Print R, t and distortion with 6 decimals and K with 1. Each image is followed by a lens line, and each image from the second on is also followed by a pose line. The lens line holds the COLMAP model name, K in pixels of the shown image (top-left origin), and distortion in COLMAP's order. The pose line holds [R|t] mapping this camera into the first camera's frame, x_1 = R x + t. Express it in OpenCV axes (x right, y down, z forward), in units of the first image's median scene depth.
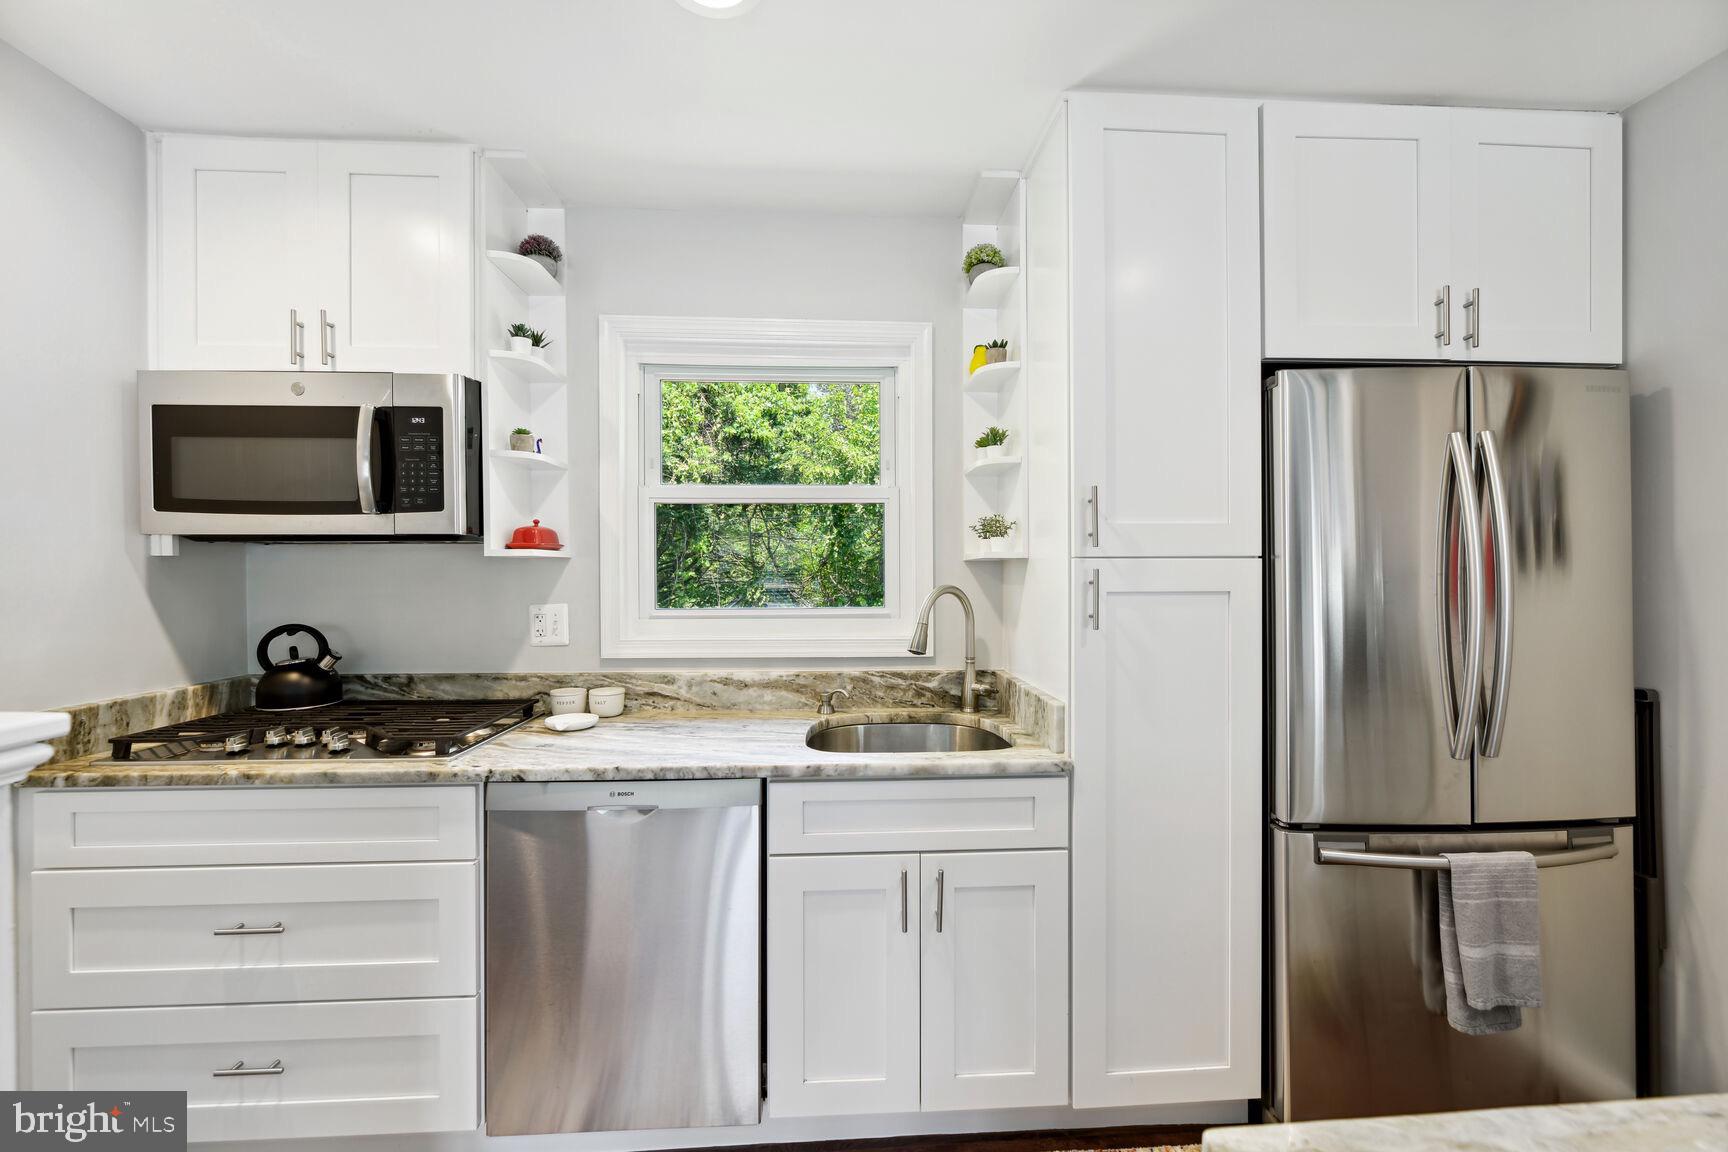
lens RADIAL K [[720.0, 0, 872.7], [0, 720.0, 571.8], [0, 0, 1]] dist [-0.004743, 0.000049]
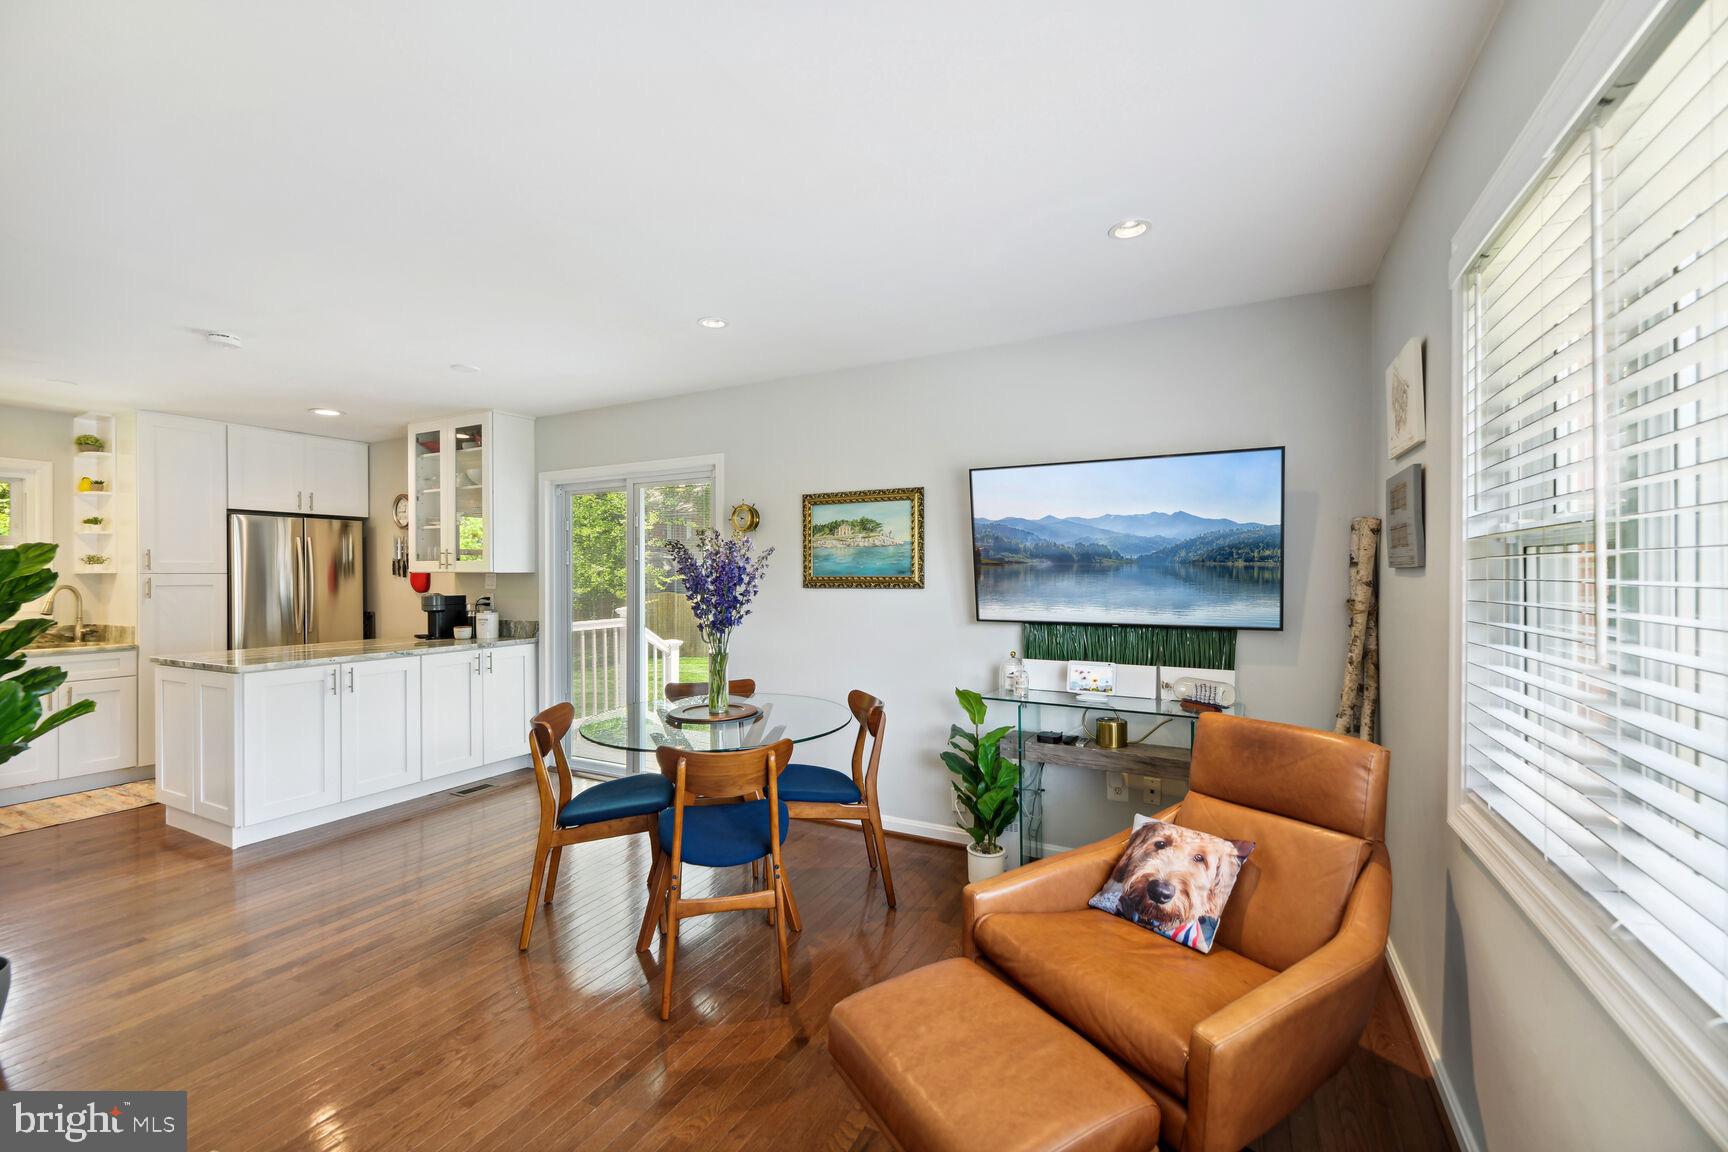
lens RADIAL K [[692.7, 0, 864.0], [0, 692.7, 576.0], [0, 0, 1]] dist [0.001175, 0.000098]
pose [[0.519764, 0.001700, 0.854308, -0.497804], [0.007588, 0.999949, -0.006606, 0.025922], [-0.854276, 0.009916, 0.519725, -2.494627]]
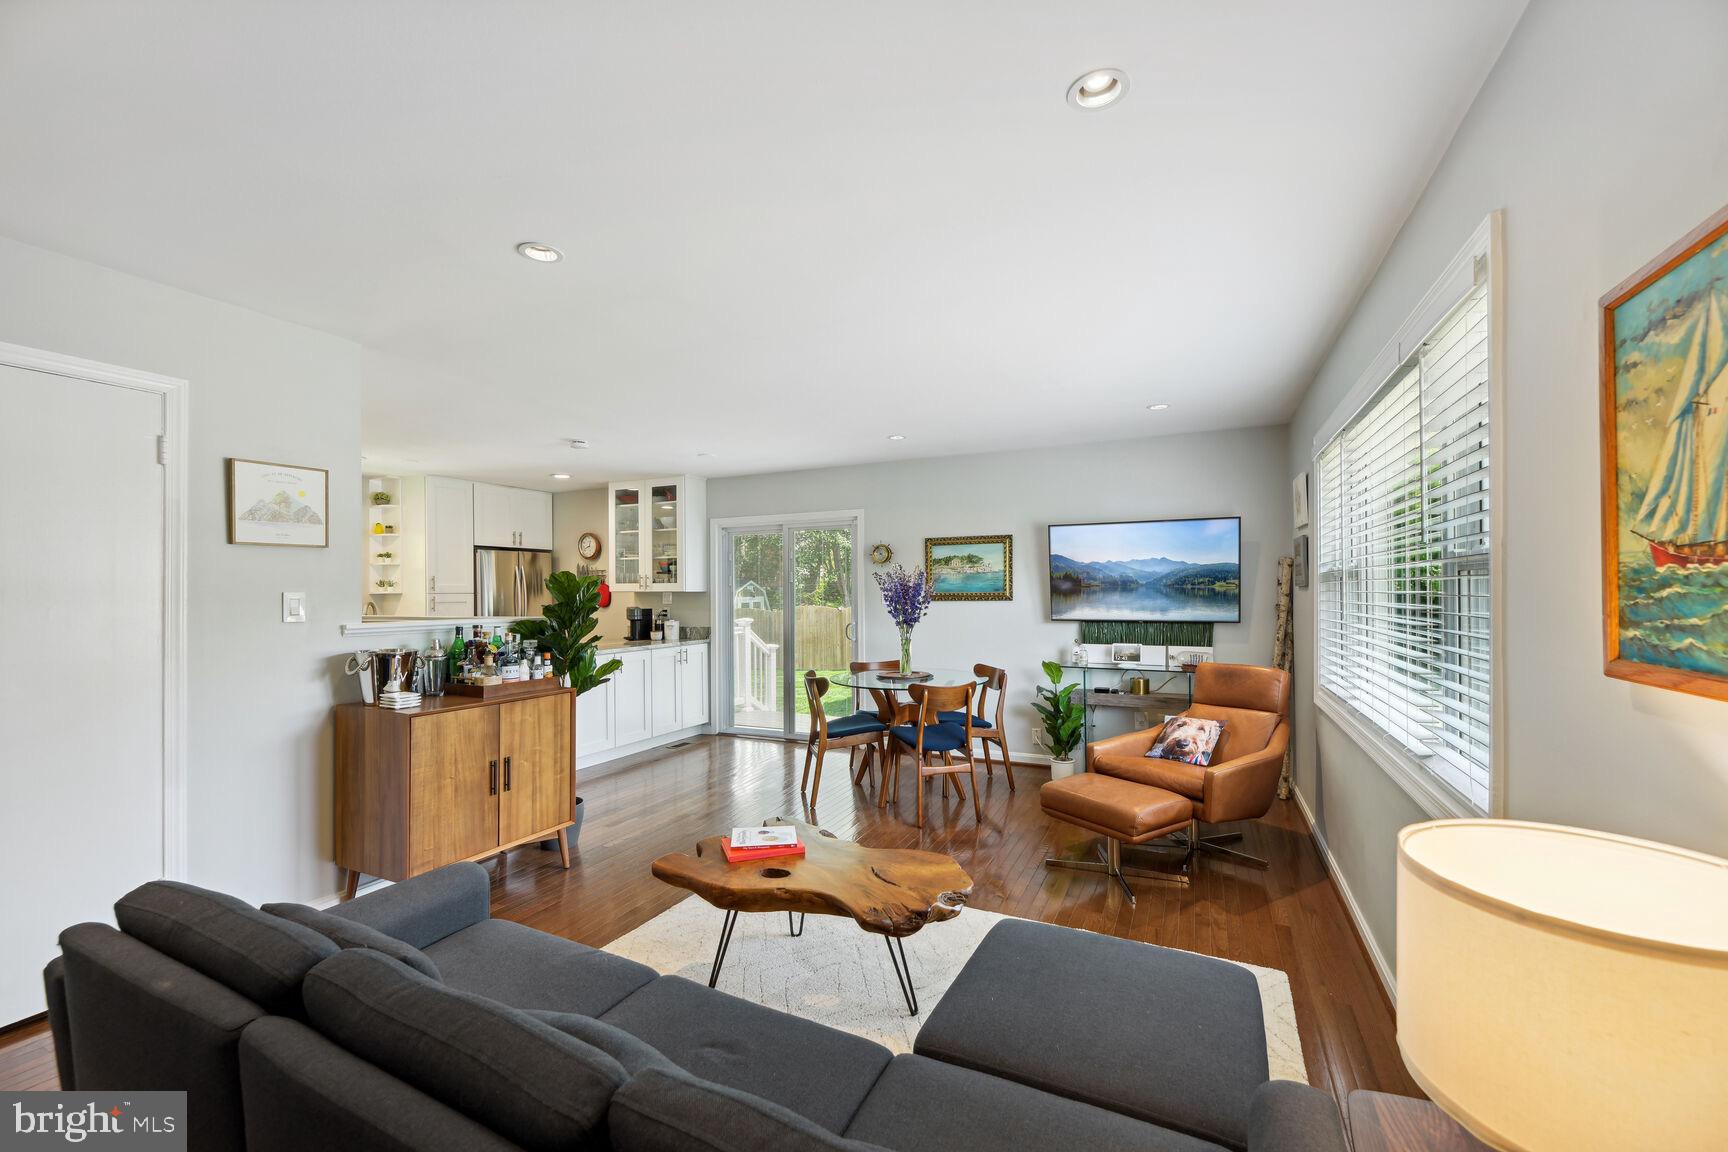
lens RADIAL K [[688.1, 0, 857.5], [0, 688.1, 593.6], [0, 0, 1]] dist [-0.000813, -0.000023]
pose [[0.489550, 0.001340, 0.871974, -1.598417], [0.012271, 0.999889, -0.008425, 0.035876], [-0.871889, 0.014824, 0.489479, -2.500601]]
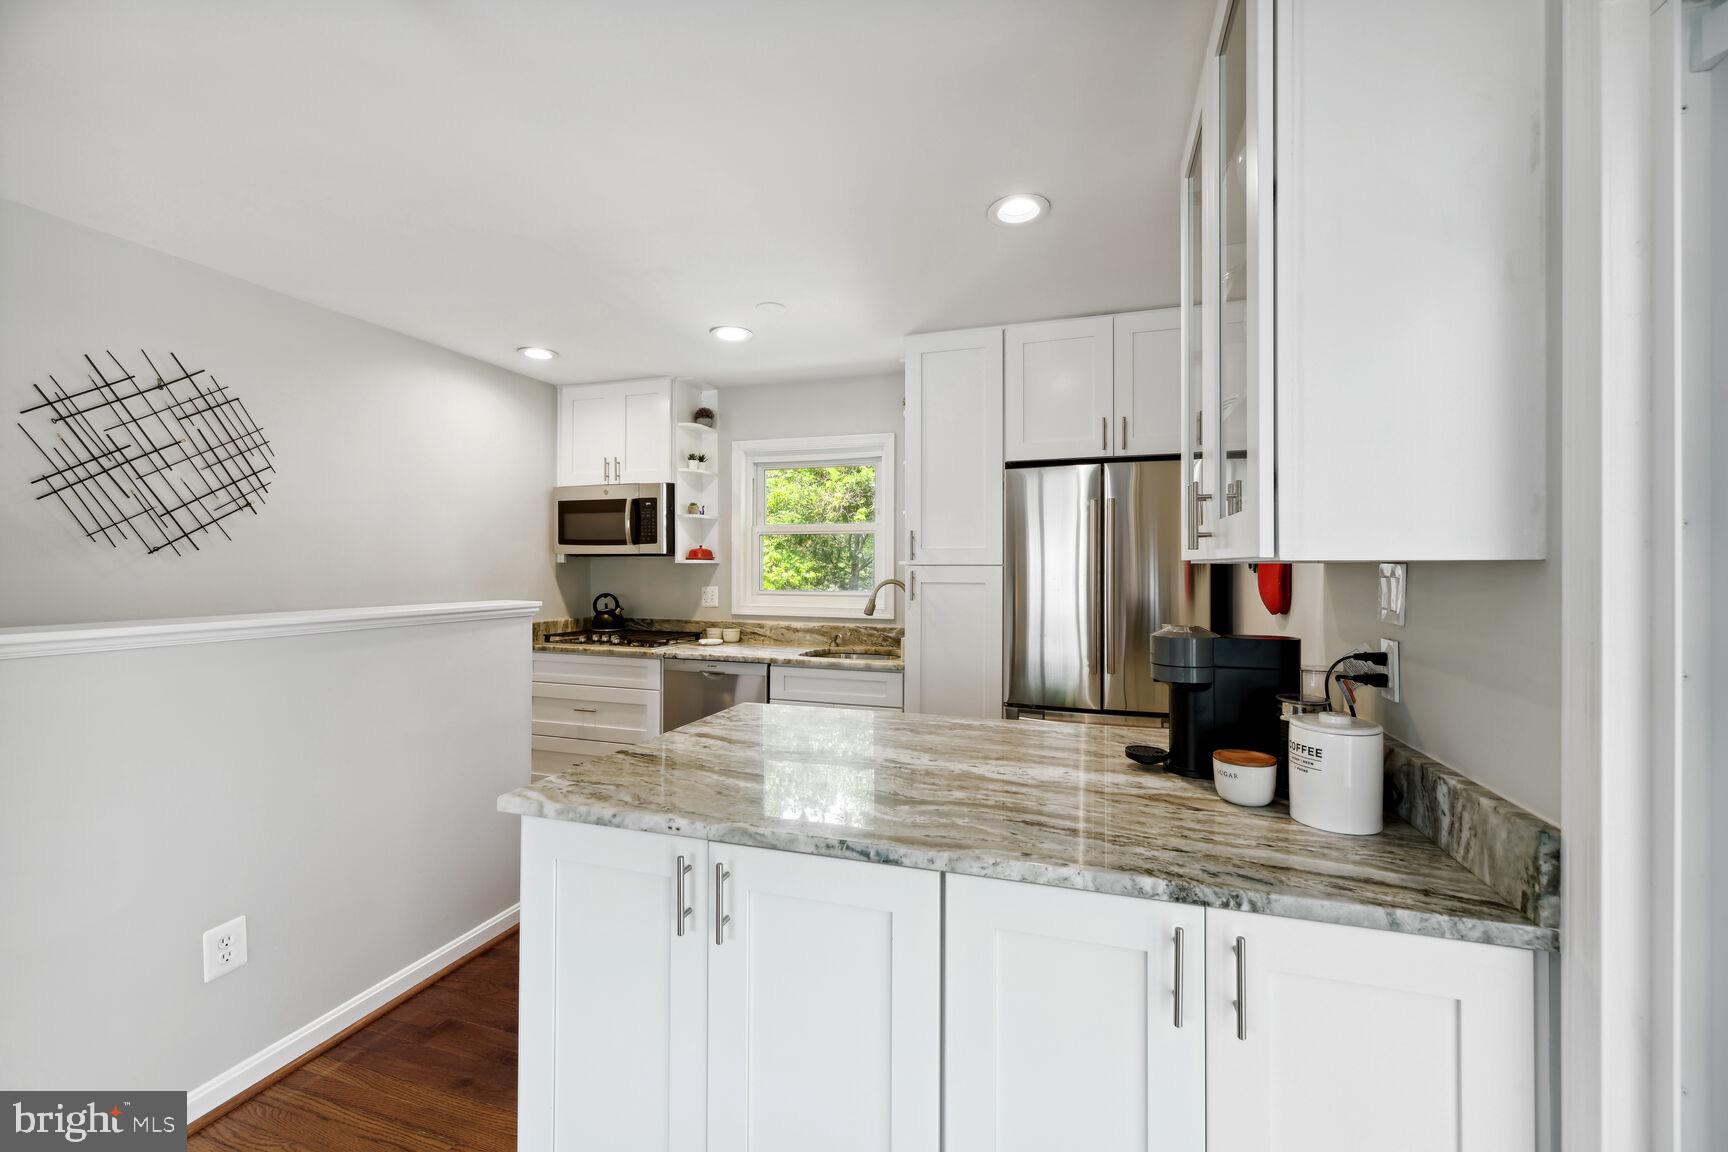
lens RADIAL K [[703.3, 0, 865.0], [0, 703.3, 567.7], [0, 0, 1]] dist [-0.001625, -0.000153]
pose [[0.928381, 0.004997, -0.371597, 0.786450], [-0.007444, 0.999959, -0.005151, -0.001015], [0.371556, 0.007549, 0.928380, -0.765795]]
